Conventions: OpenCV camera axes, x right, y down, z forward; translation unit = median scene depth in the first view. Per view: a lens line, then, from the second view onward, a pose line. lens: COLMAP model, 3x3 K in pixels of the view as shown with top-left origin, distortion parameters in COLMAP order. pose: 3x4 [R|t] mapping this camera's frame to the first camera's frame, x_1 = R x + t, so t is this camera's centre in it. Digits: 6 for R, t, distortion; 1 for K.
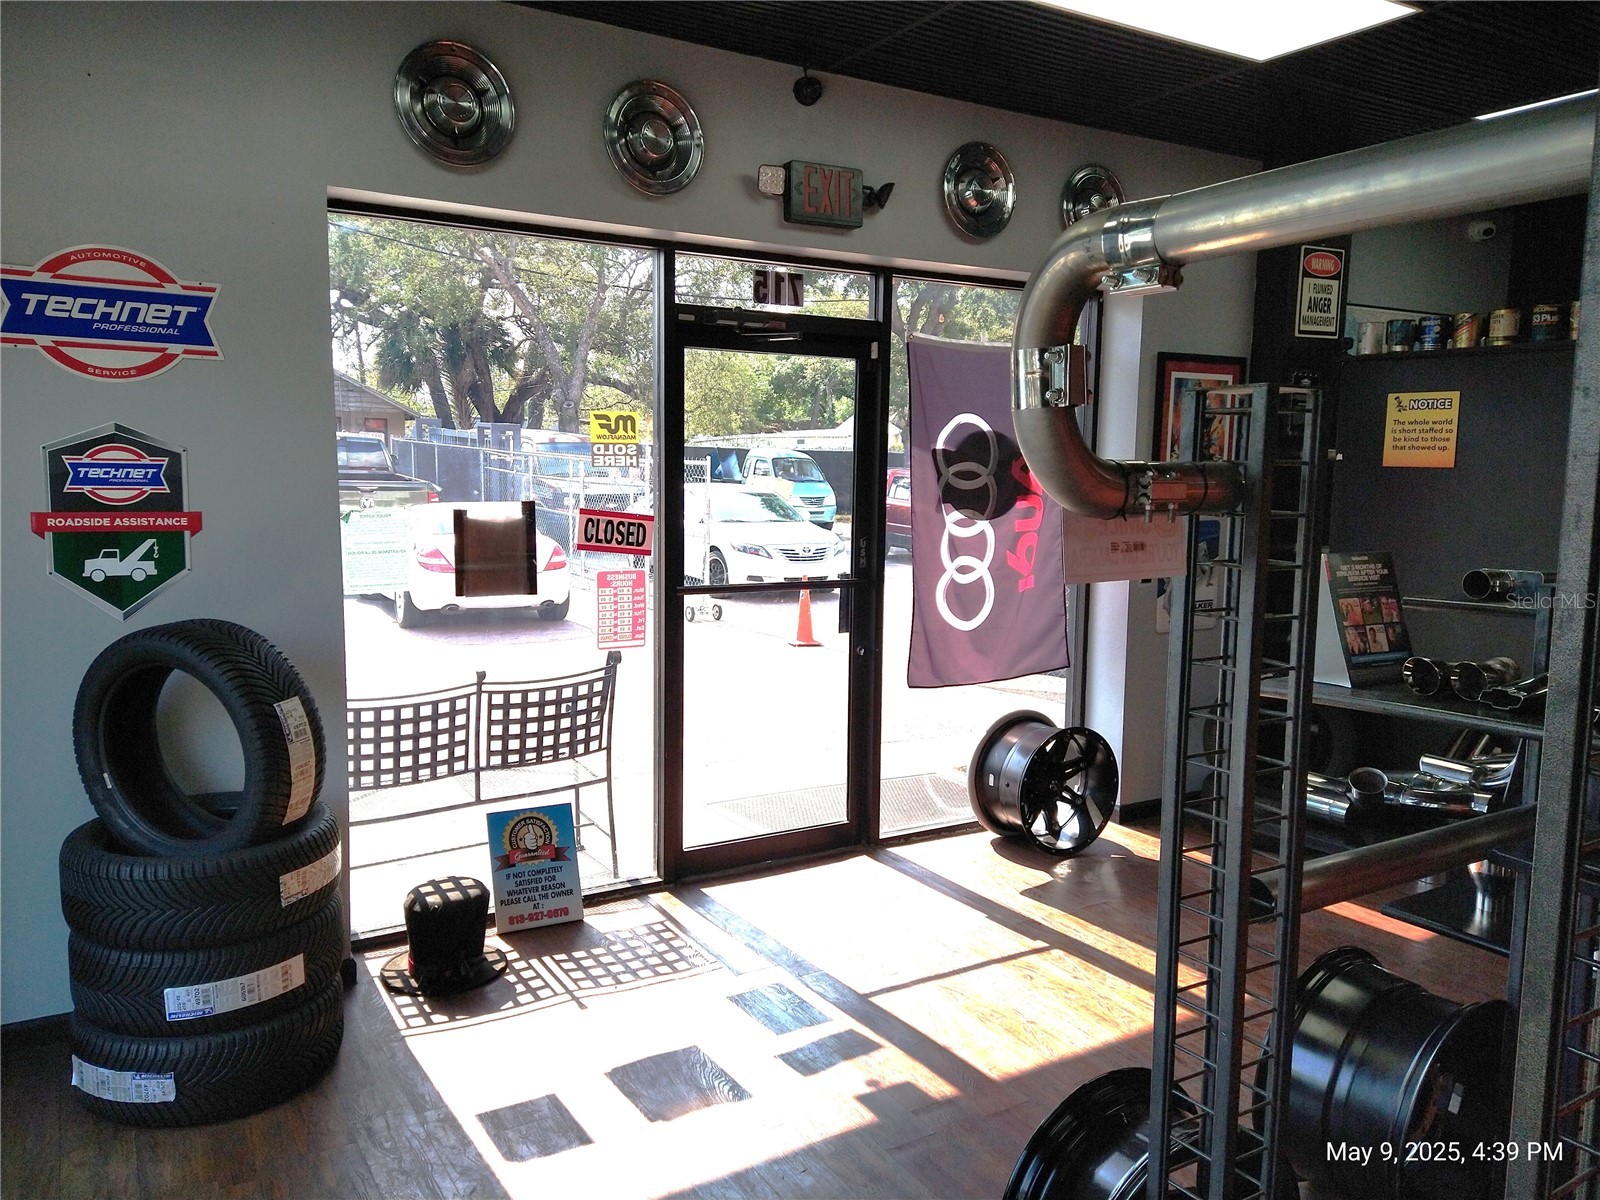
lens RADIAL K [[1165.4, 0, 794.3], [0, 1165.4, 593.3], [0, 0, 1]] dist [0.119040, -0.159688]
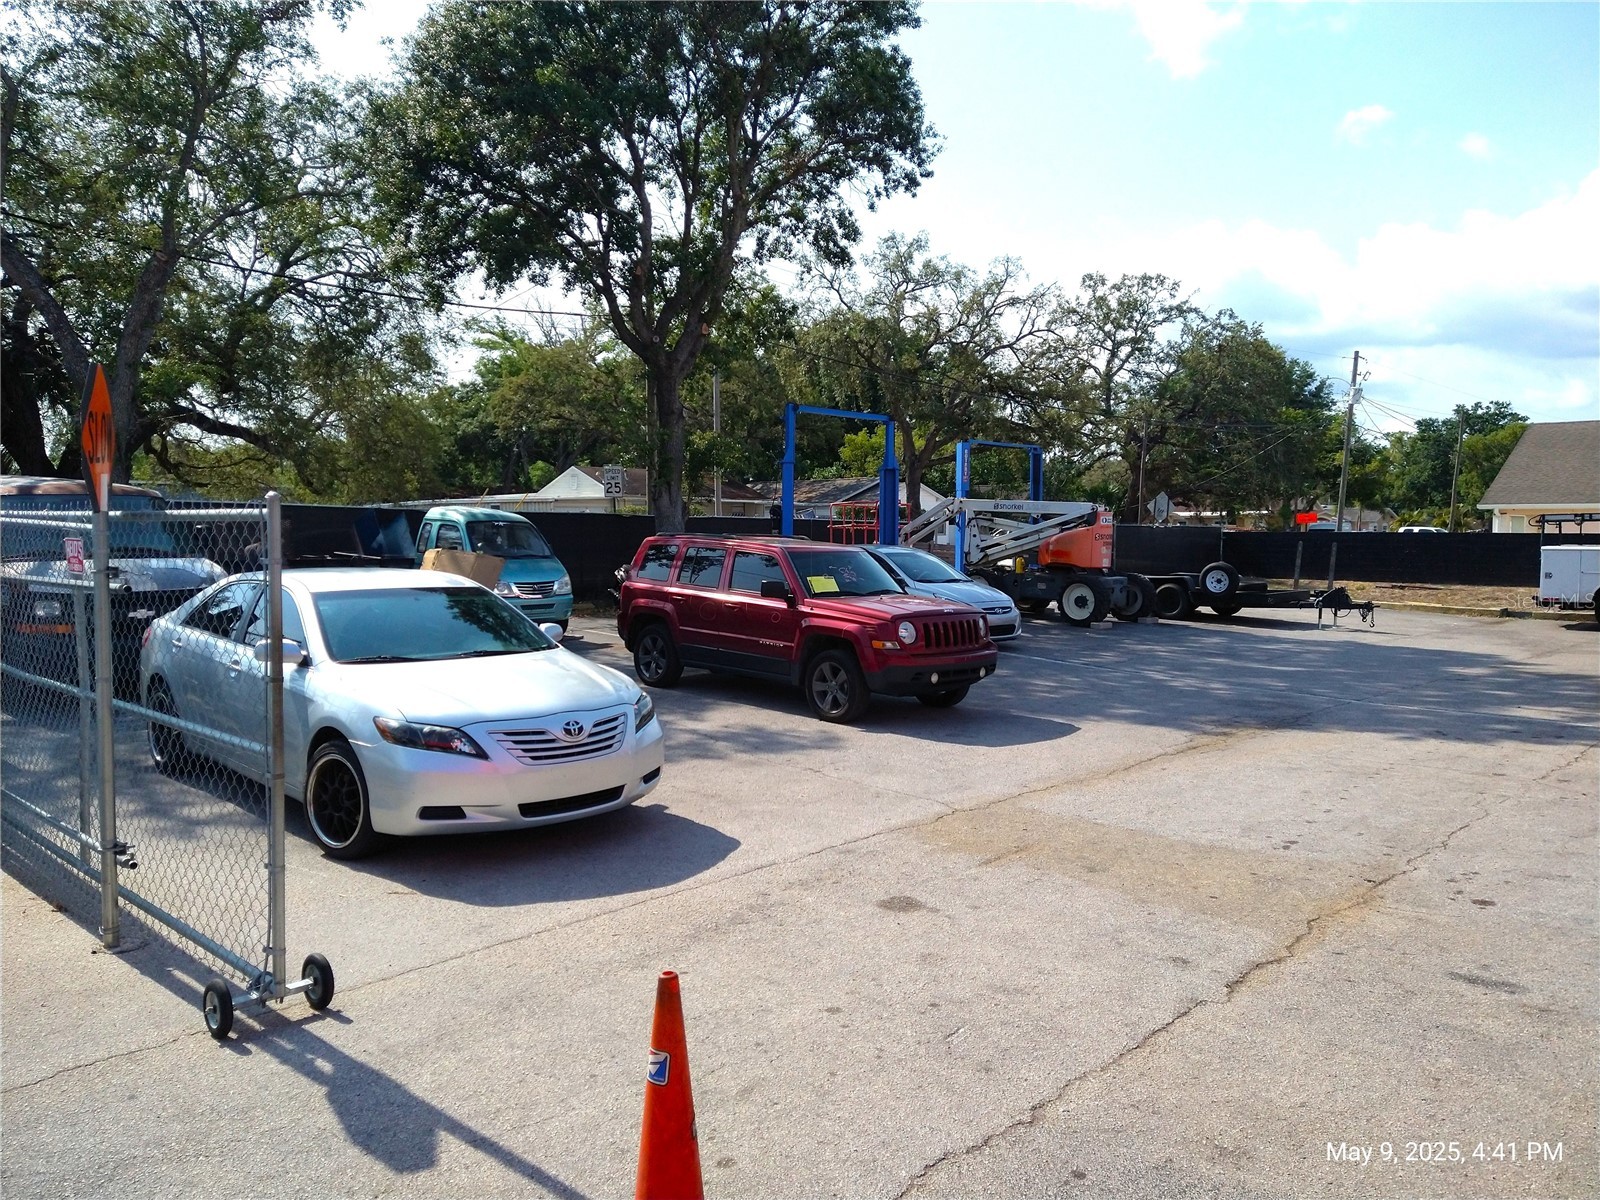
lens RADIAL K [[1165.4, 0, 794.3], [0, 1165.4, 593.3], [0, 0, 1]] dist [0.119040, -0.159688]
pose [[0.966132, -0.022764, 0.257043, -0.005957], [0.038181, 0.997748, -0.055145, -0.018168], [-0.255209, 0.063091, 0.964825, 0.175277]]
